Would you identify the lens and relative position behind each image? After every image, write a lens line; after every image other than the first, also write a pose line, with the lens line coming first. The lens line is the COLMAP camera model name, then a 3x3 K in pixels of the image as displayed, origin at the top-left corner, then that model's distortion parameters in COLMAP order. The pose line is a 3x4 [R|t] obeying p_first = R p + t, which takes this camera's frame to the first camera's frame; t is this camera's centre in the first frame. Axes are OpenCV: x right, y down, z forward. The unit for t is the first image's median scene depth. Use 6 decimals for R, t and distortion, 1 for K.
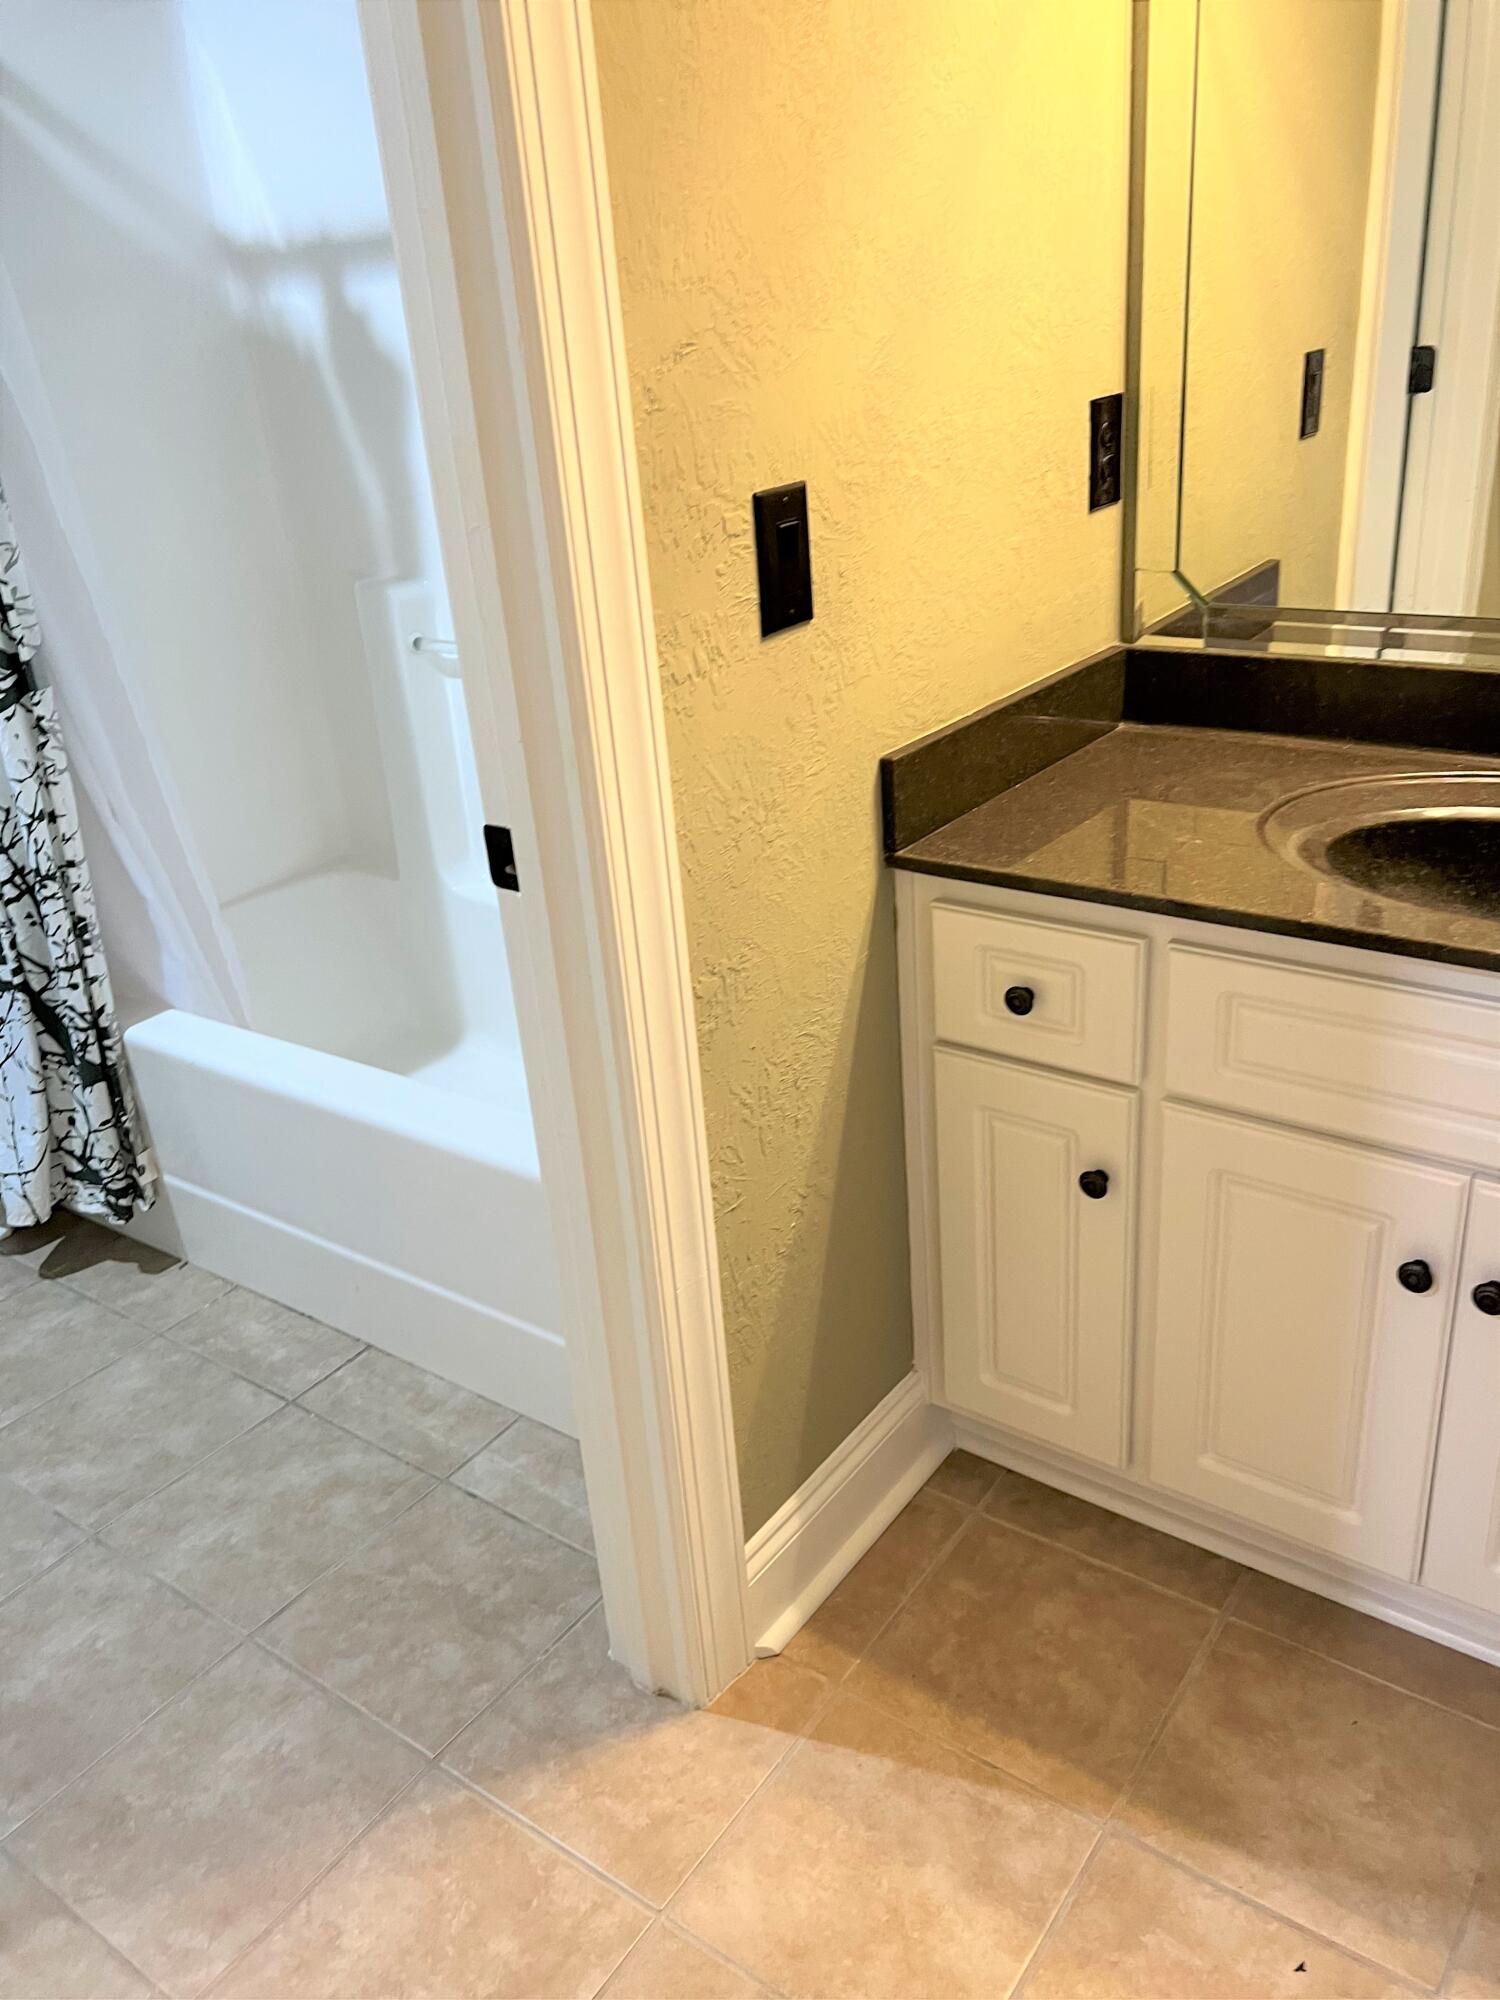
lens RADIAL K [[1559.6, 0, 750.0], [0, 1559.6, 1000.0], [0, 0, 1]] dist [0.048070, -0.057938]
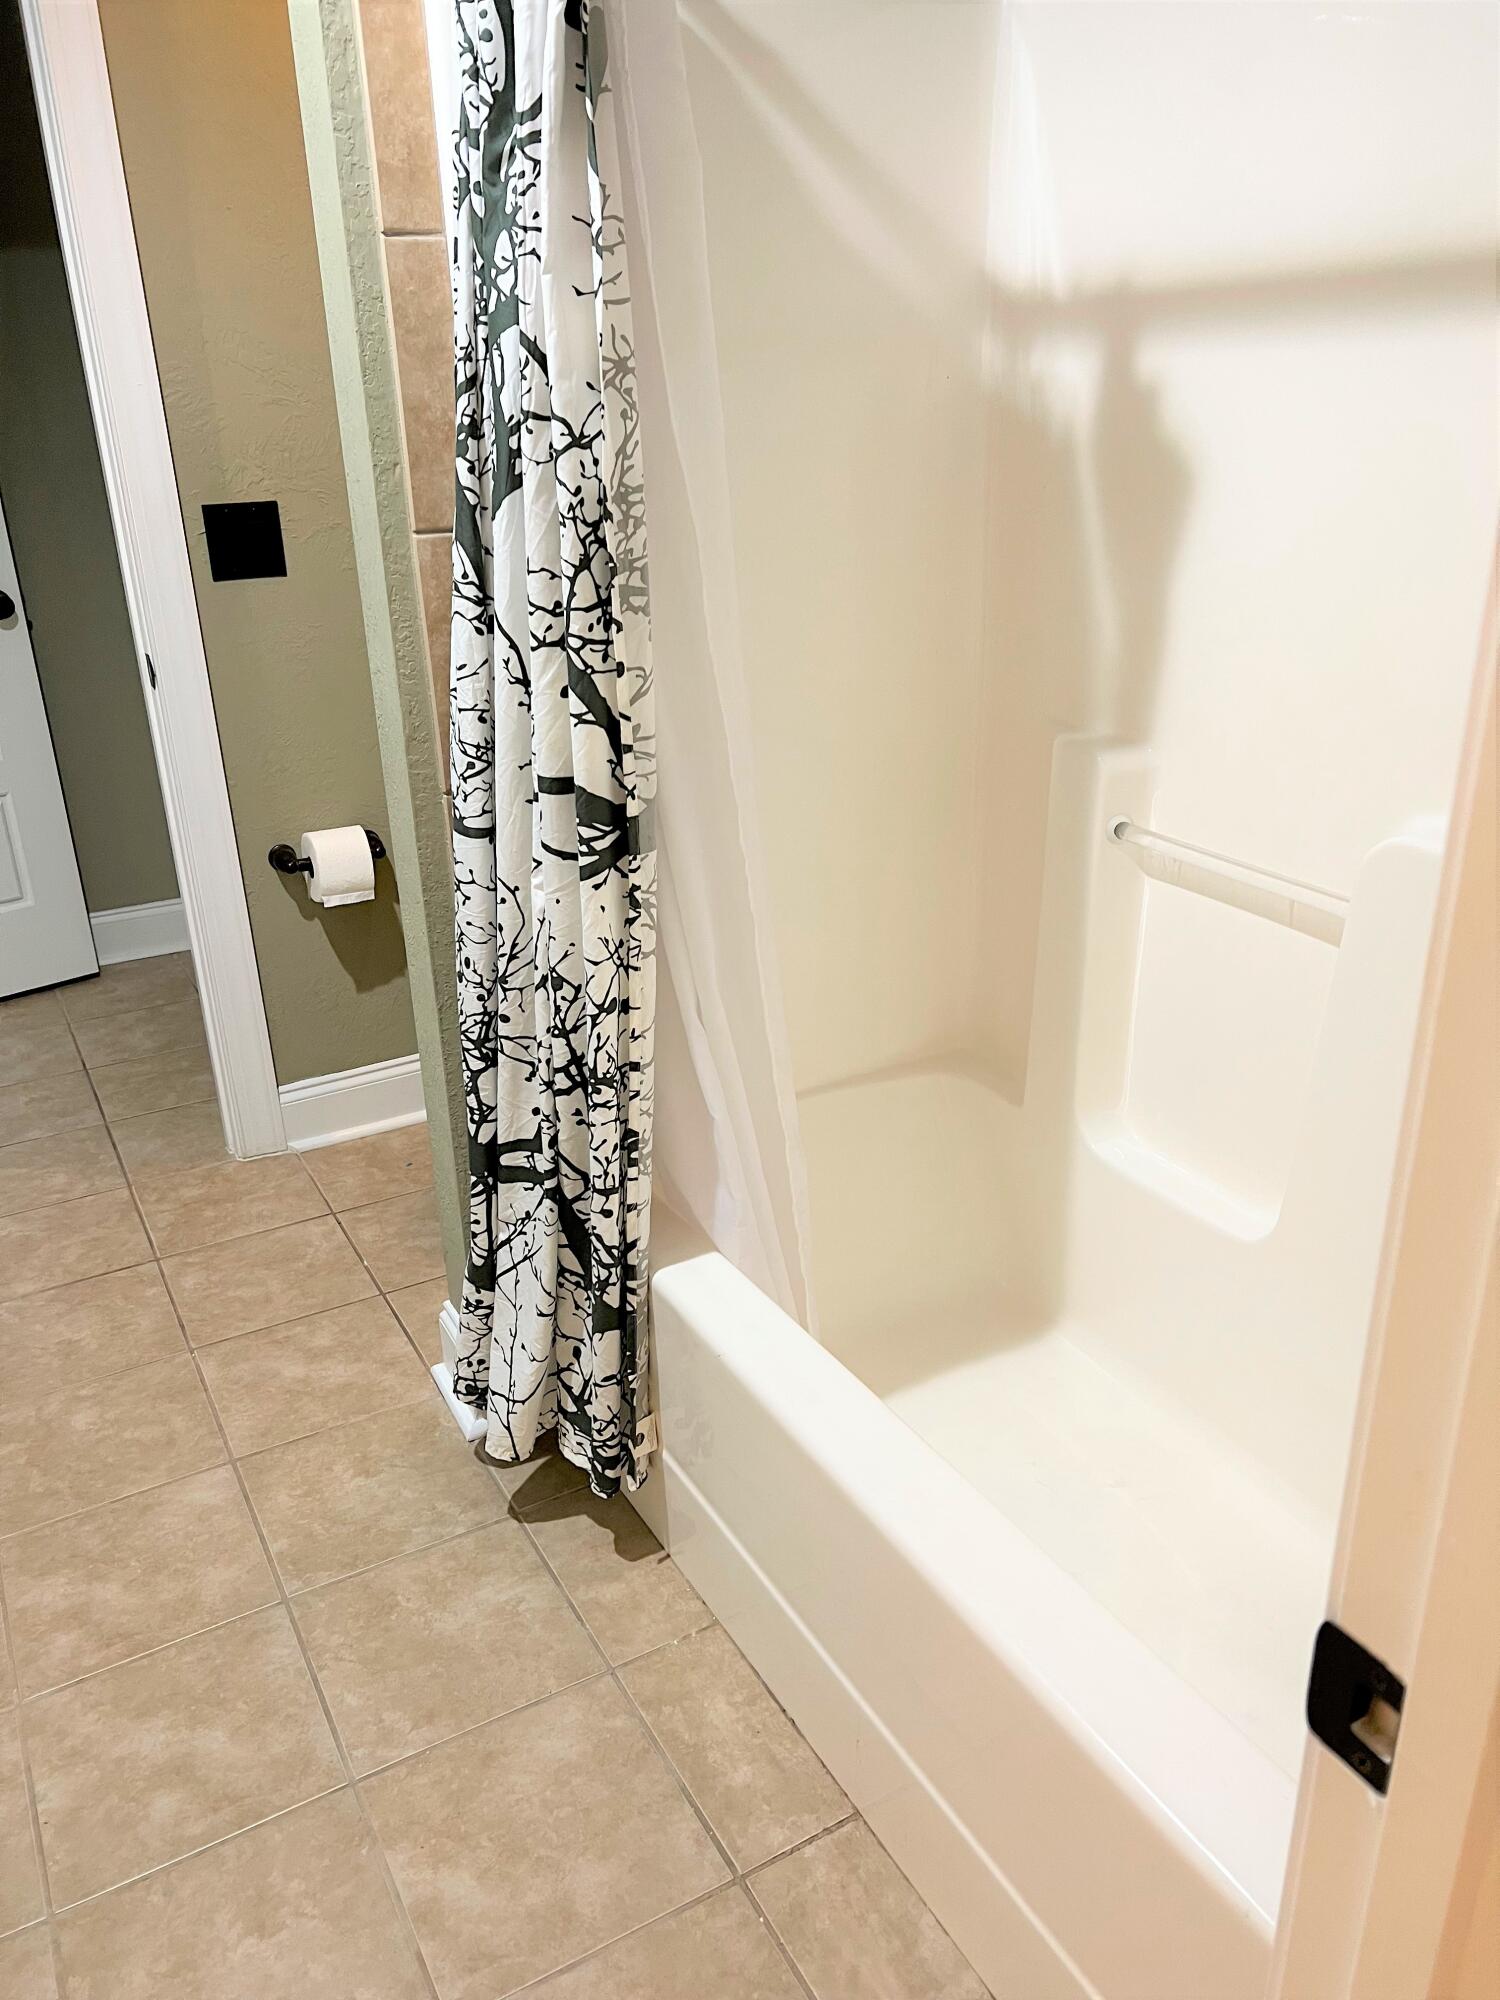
lens RADIAL K [[1483.3, 0, 765.3], [0, 1483.3, 1013.0], [0, 0, 1]] dist [0.044022, -0.007493]
pose [[0.914934, 0.210748, -0.344211, -0.119600], [-0.212264, 0.976630, 0.033743, -0.149440], [0.343278, 0.042191, 0.938286, 0.317225]]
